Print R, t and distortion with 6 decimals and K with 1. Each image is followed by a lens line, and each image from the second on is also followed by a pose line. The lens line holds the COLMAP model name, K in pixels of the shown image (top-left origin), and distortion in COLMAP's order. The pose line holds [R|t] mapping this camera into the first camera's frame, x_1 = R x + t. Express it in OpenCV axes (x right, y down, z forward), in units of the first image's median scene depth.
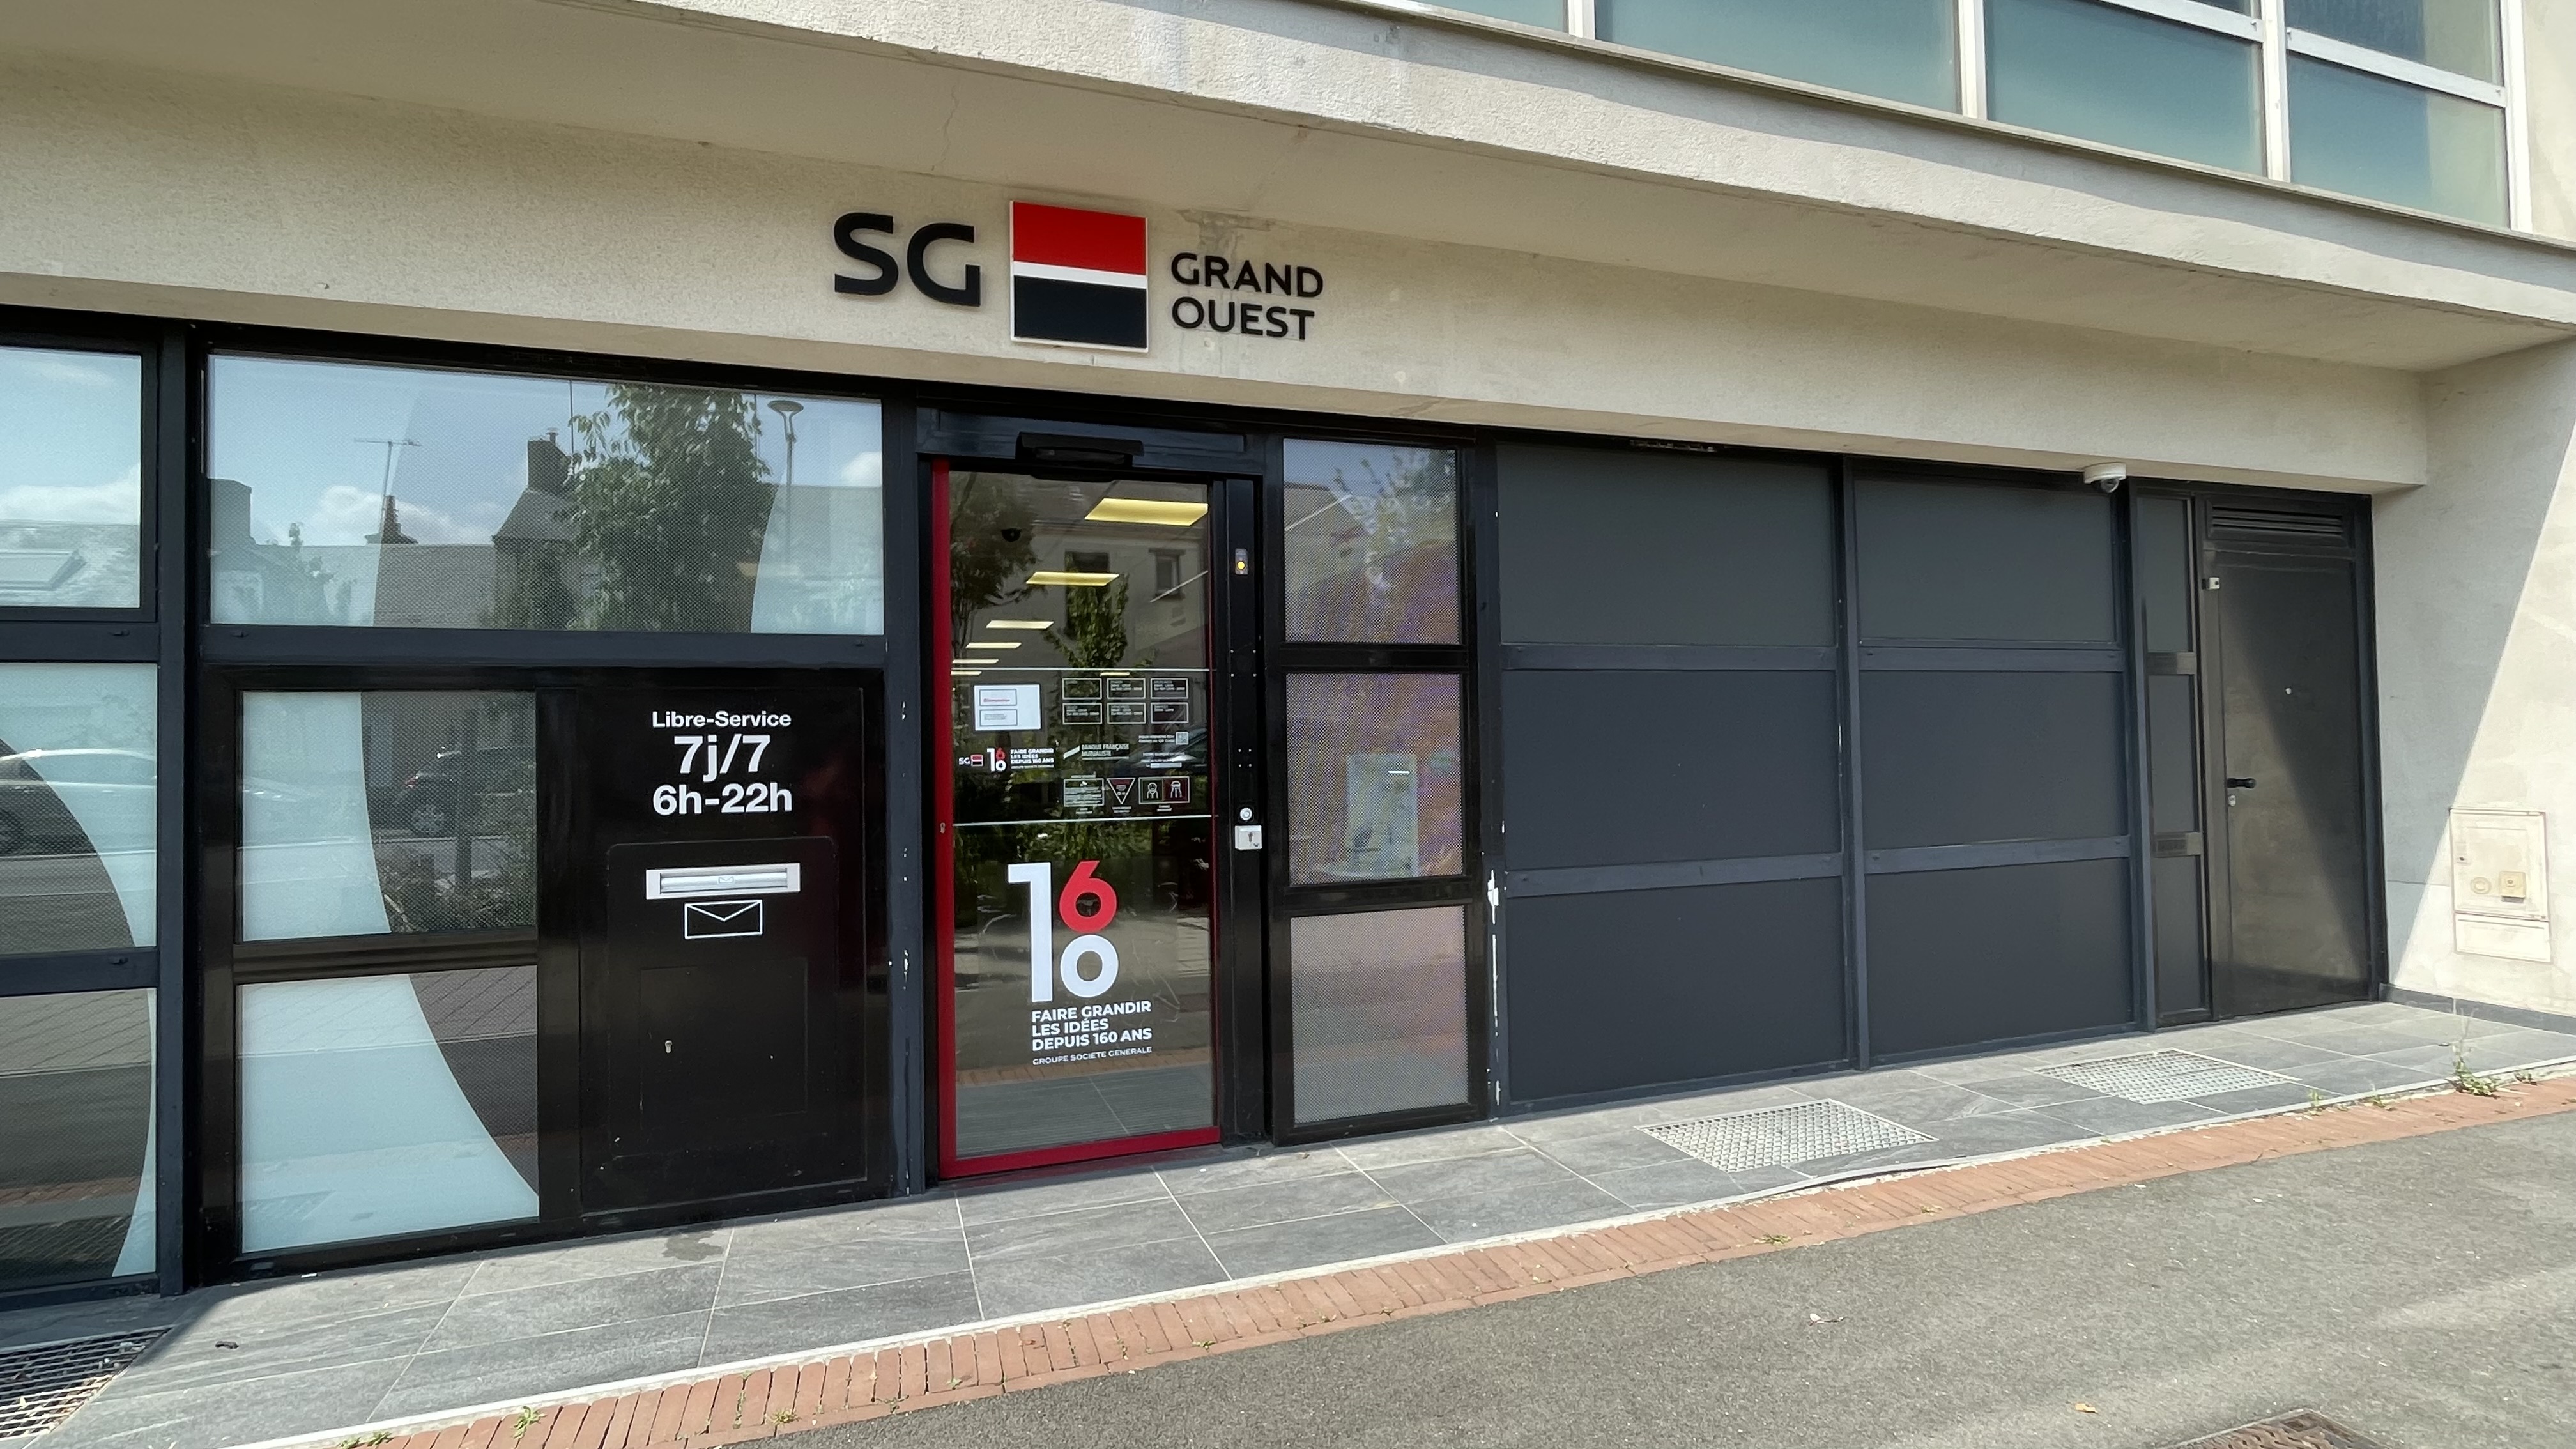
lens RADIAL K [[1213.5, 0, 1277.6], [0, 1213.5, 728.7], [0, 0, 1]] dist [-0.000714, 0.000041]
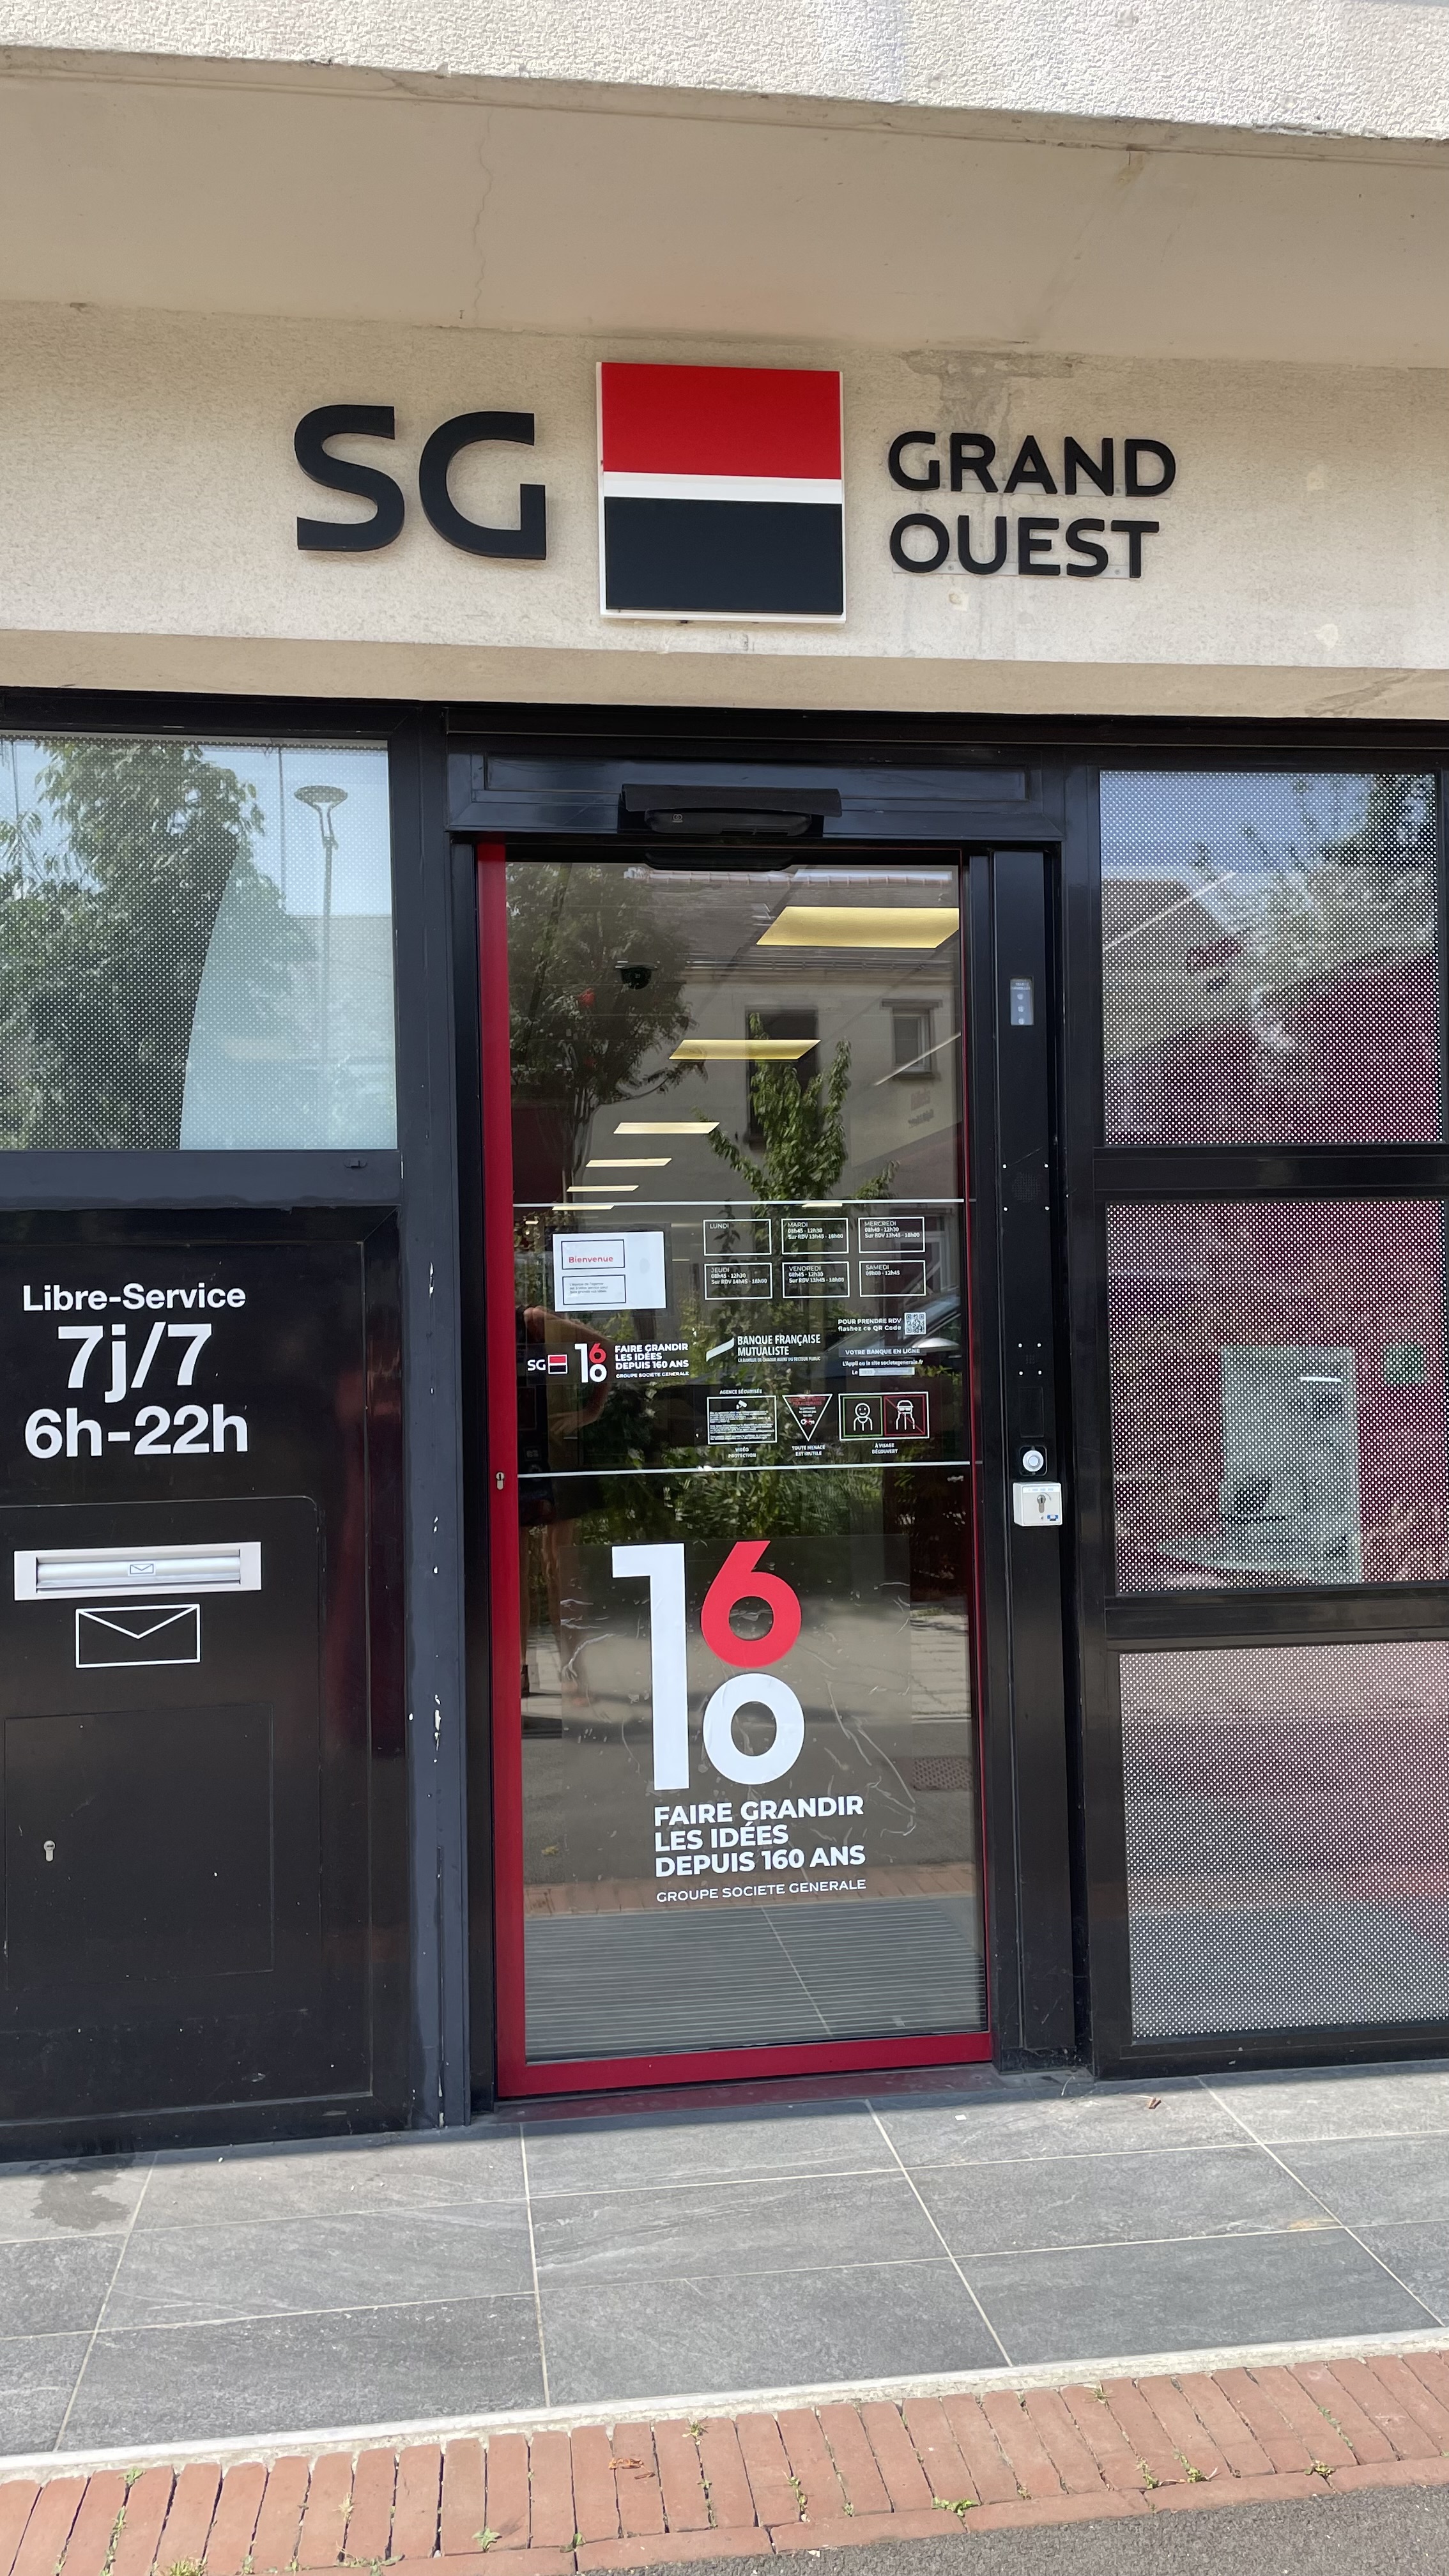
lens RADIAL K [[1914.2, 0, 724.5], [0, 1914.2, 1288.0], [0, 0, 1]] dist [0.104120, -0.135300]
pose [[0.981389, -0.007078, -0.191899, 0.004639], [0.007050, 0.999975, -0.000831, -0.008972], [0.191900, -0.000537, 0.981414, 0.128222]]
